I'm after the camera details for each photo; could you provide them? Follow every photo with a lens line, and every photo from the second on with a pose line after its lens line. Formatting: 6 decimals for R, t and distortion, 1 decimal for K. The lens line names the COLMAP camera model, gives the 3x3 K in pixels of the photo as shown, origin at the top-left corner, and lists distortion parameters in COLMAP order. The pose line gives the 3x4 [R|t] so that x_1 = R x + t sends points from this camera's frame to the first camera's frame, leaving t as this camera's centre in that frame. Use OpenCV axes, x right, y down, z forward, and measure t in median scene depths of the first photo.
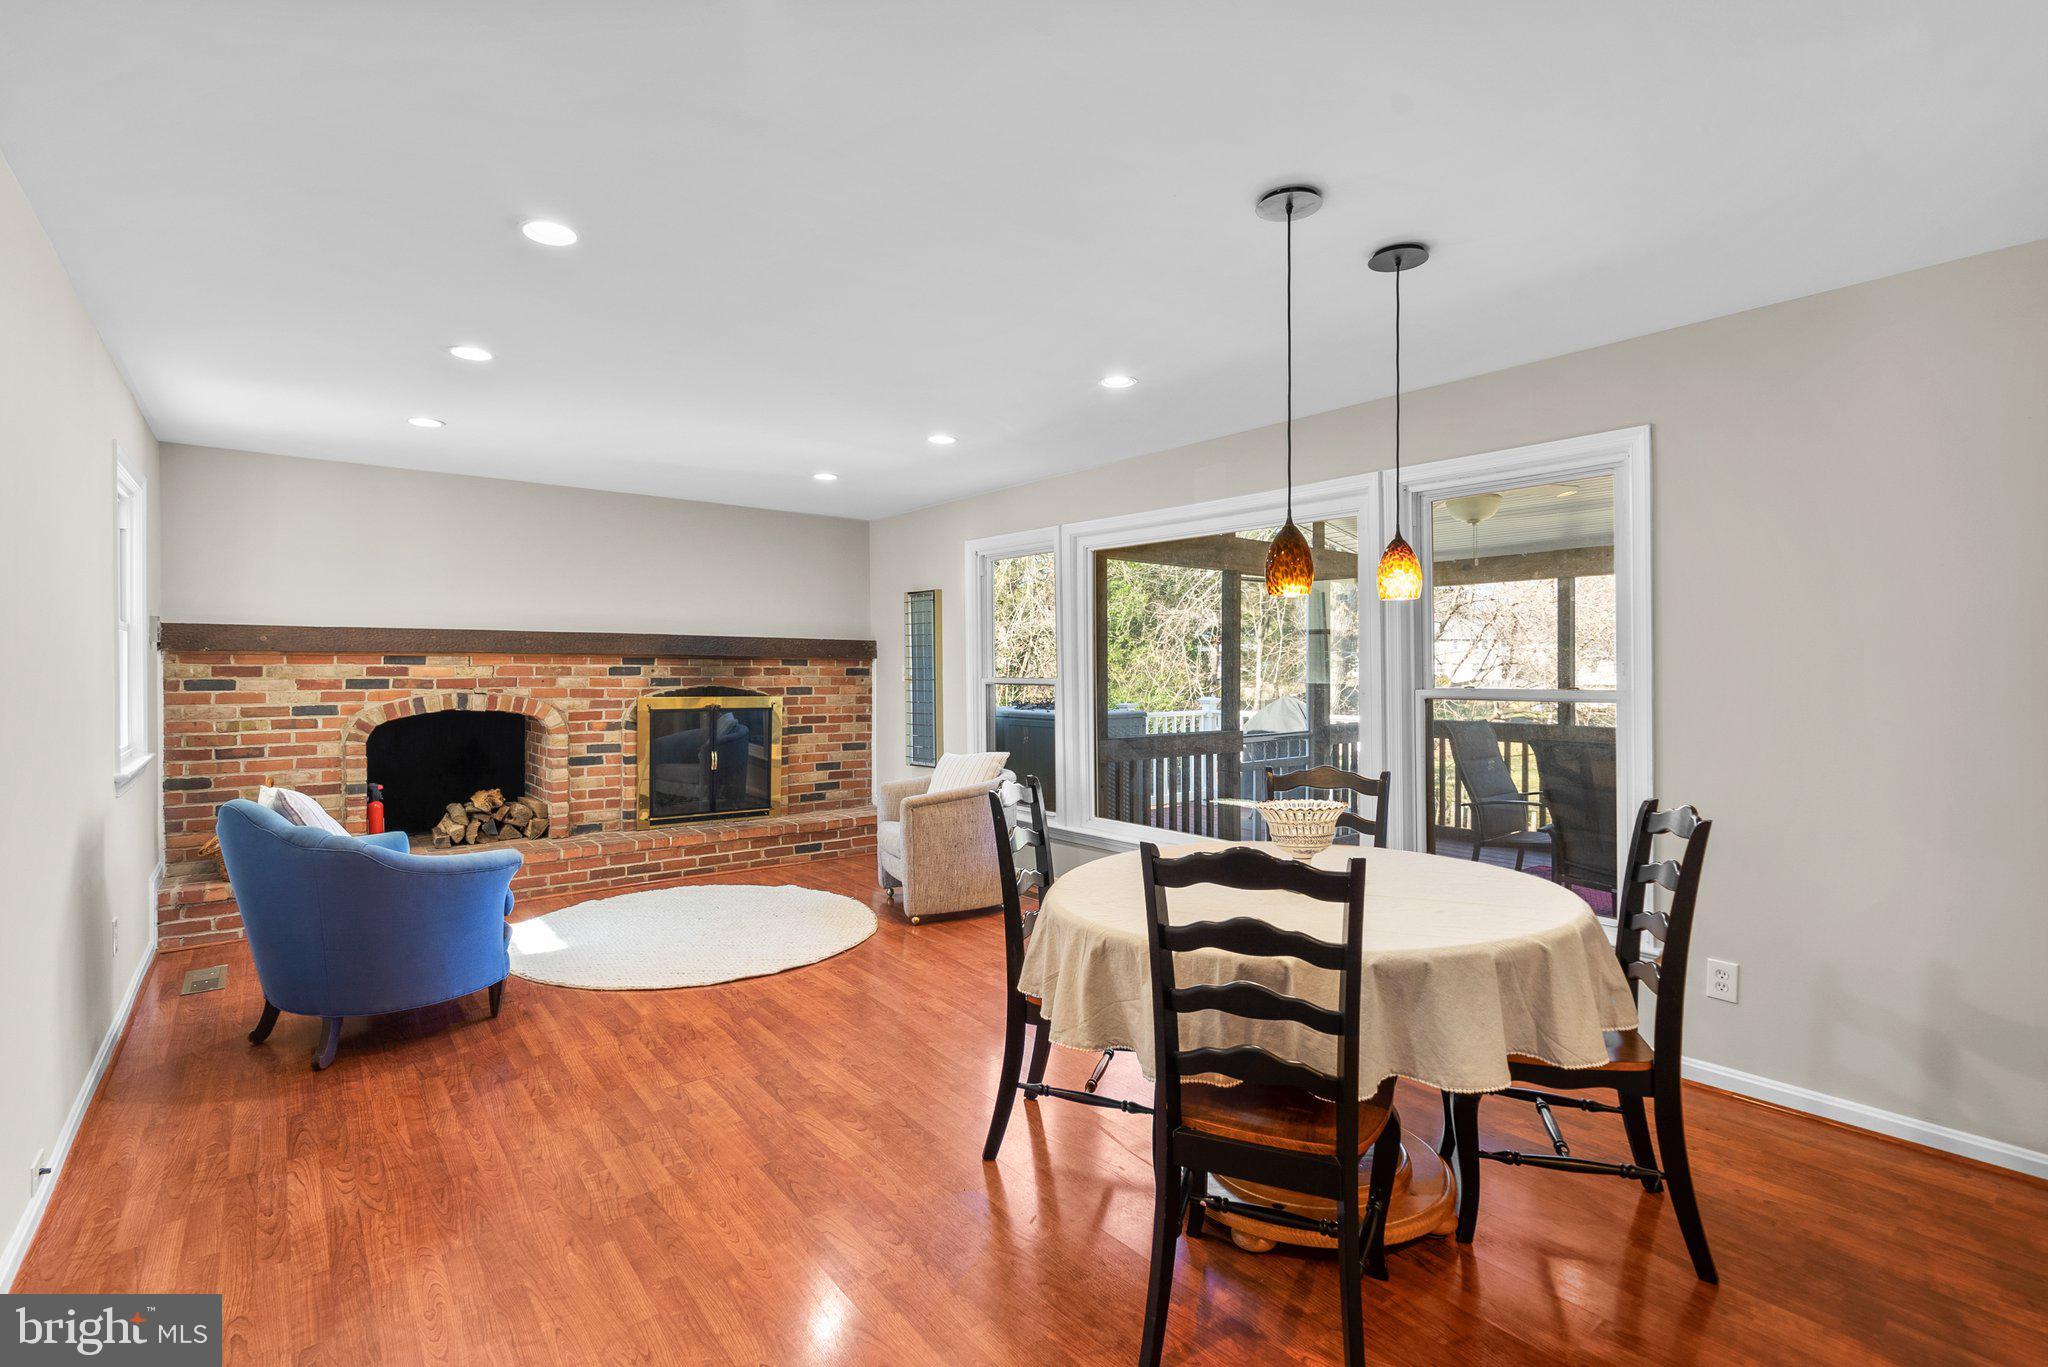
lens RADIAL K [[939.3, 0, 1015.1], [0, 939.3, 675.1], [0, 0, 1]] dist [-0.010785, 0.004245]
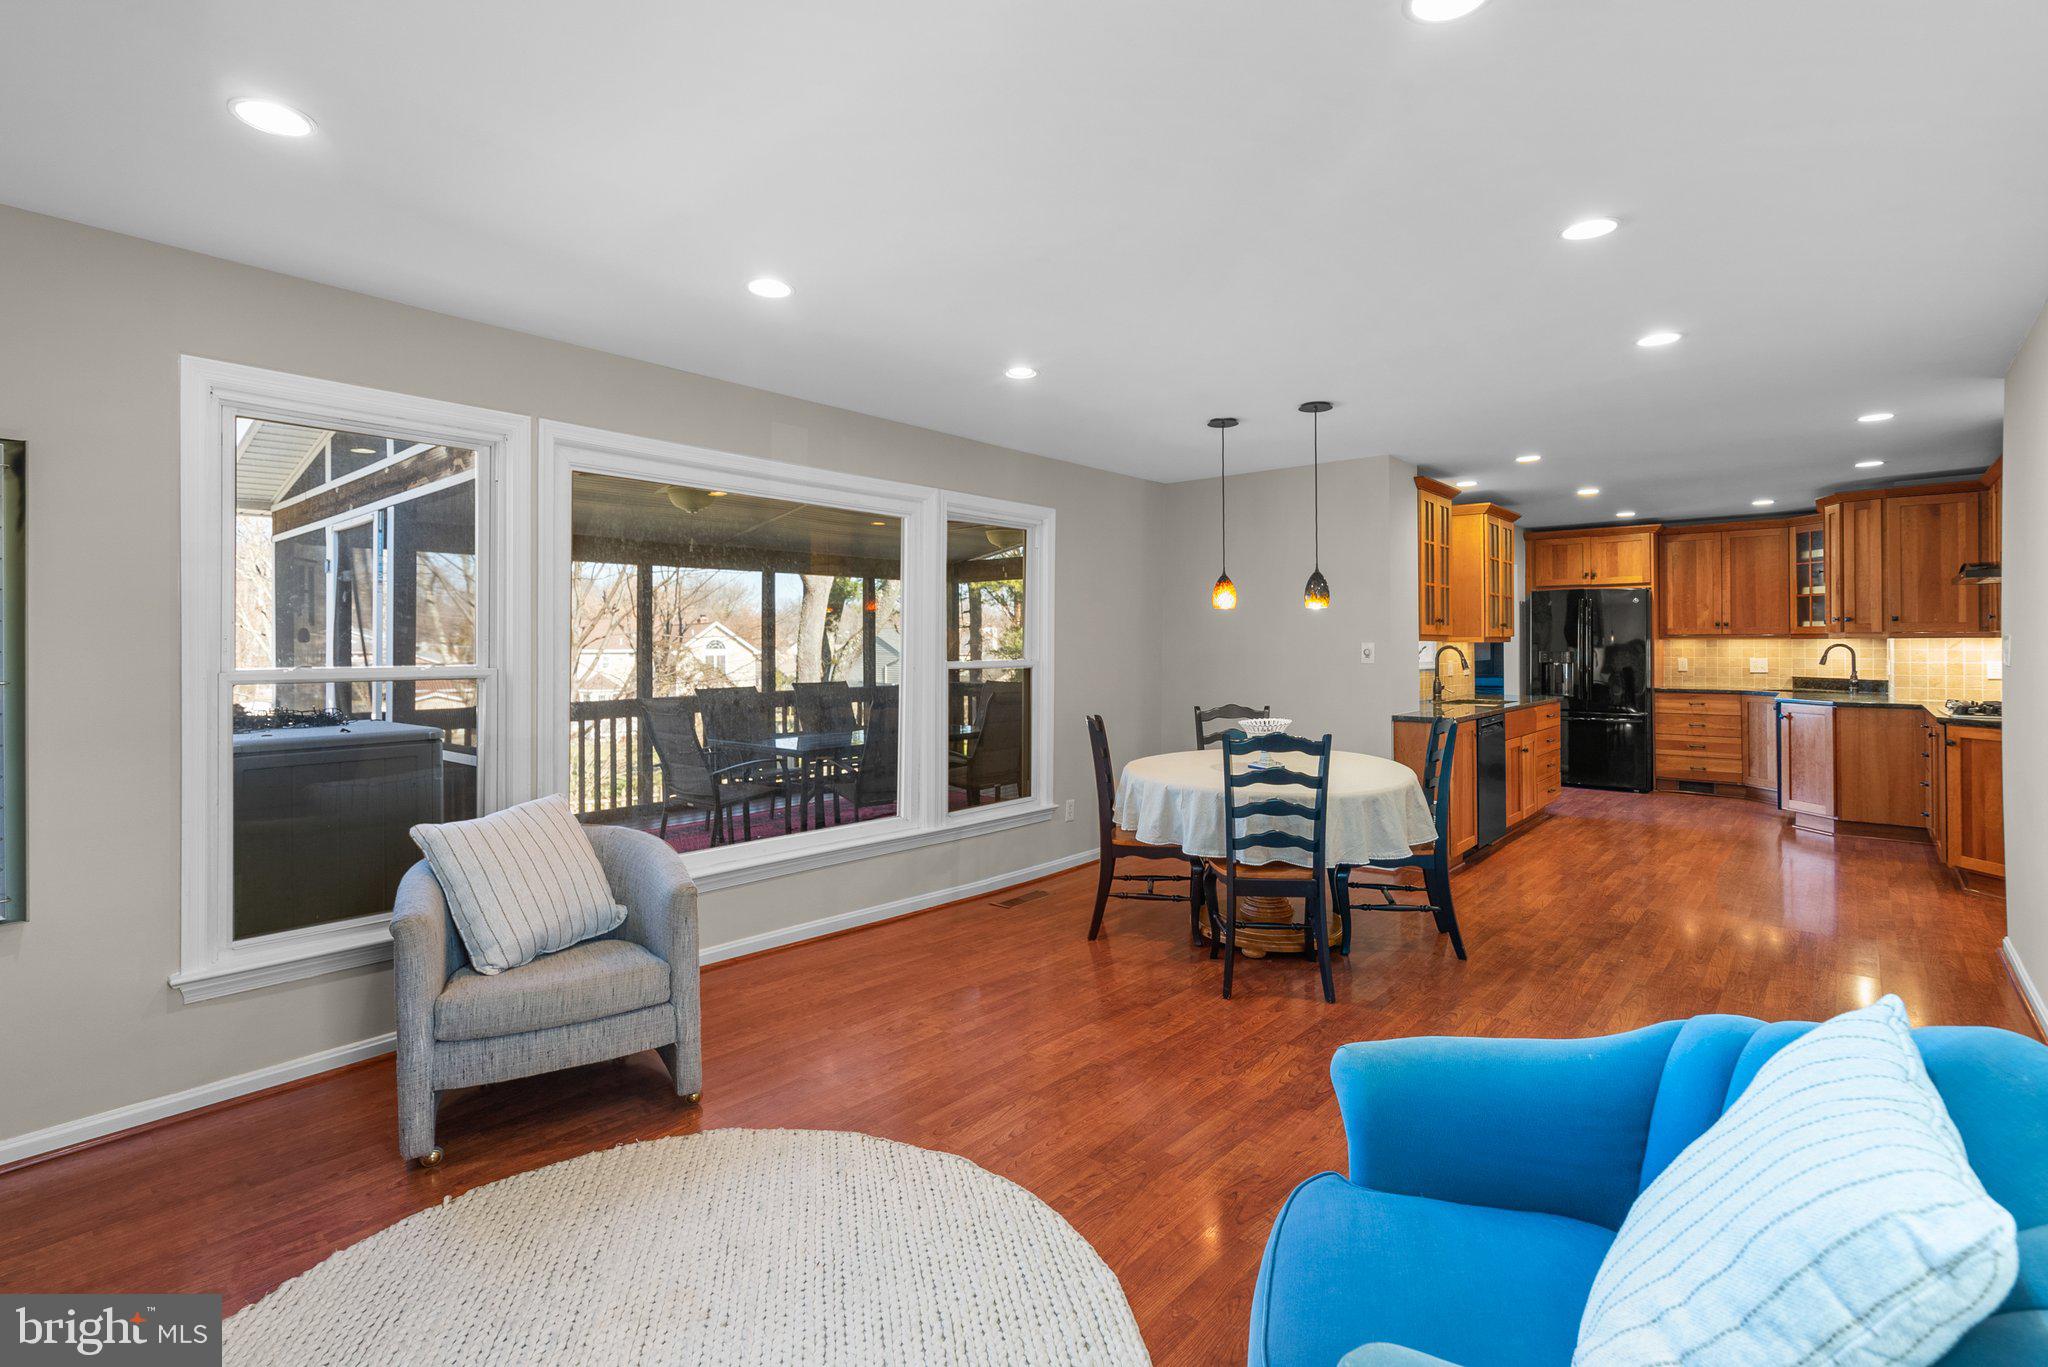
lens RADIAL K [[939.3, 0, 1016.4], [0, 939.3, 638.5], [0, 0, 1]] dist [-0.010785, 0.004245]
pose [[-0.177425, 0.004347, 0.984125, -0.630253], [0.010218, 0.999944, -0.002575, -0.009120], [-0.984081, 0.009599, -0.177460, 0.817668]]
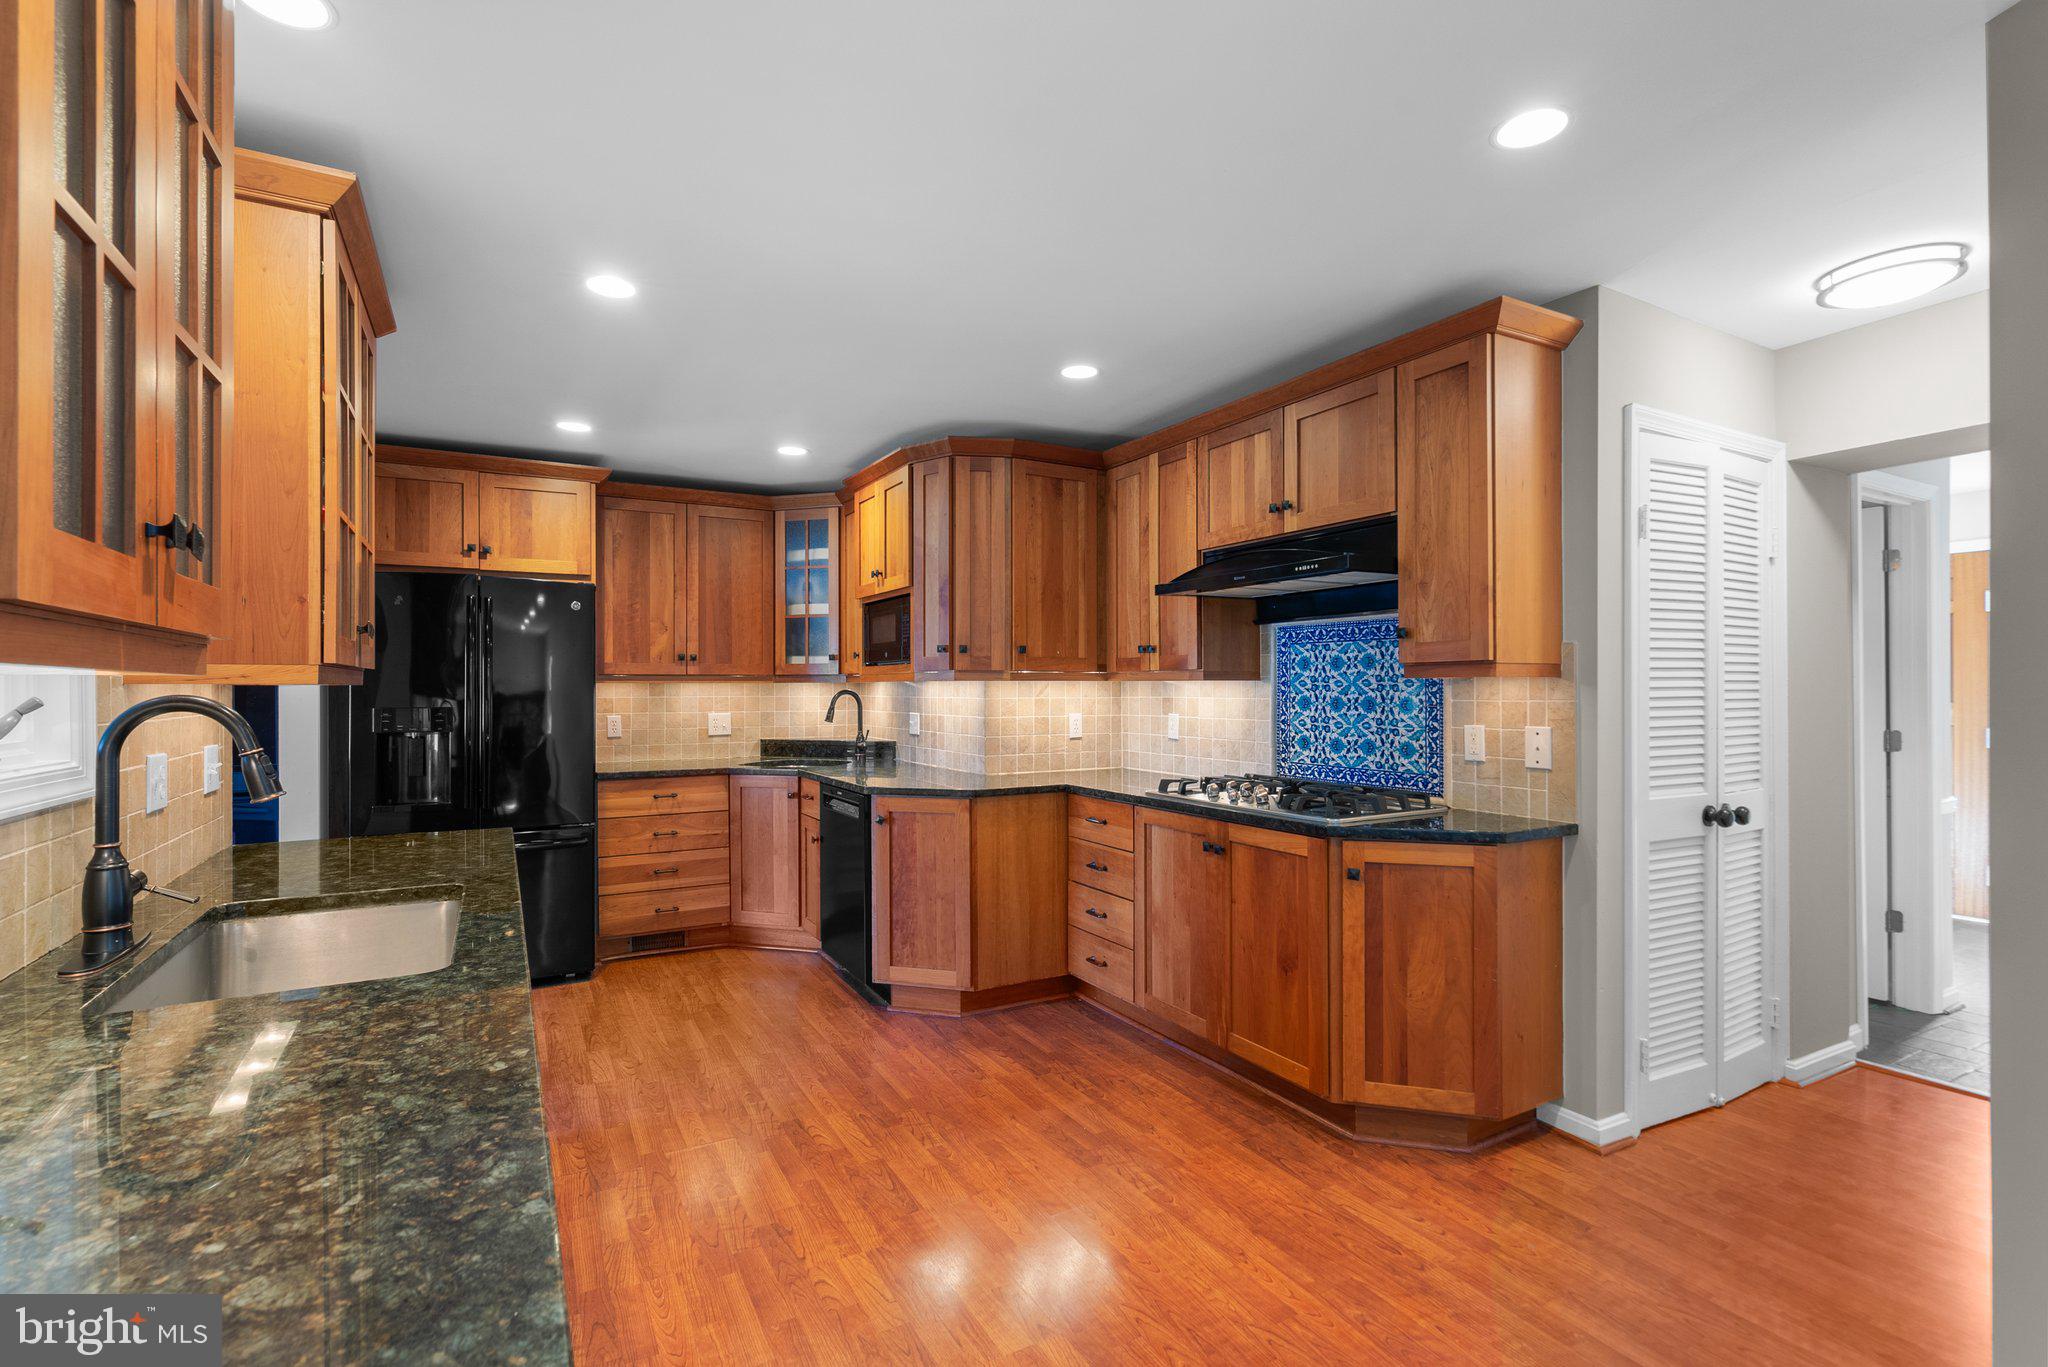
lens RADIAL K [[939.3, 0, 1016.4], [0, 939.3, 686.6], [0, 0, 1]] dist [-0.010785, 0.004245]
pose [[-0.986687, 0.001448, 0.162626, 0.221818], [0.002387, 0.999982, 0.005576, -0.000490], [-0.162615, 0.005890, -0.986672, 0.251645]]
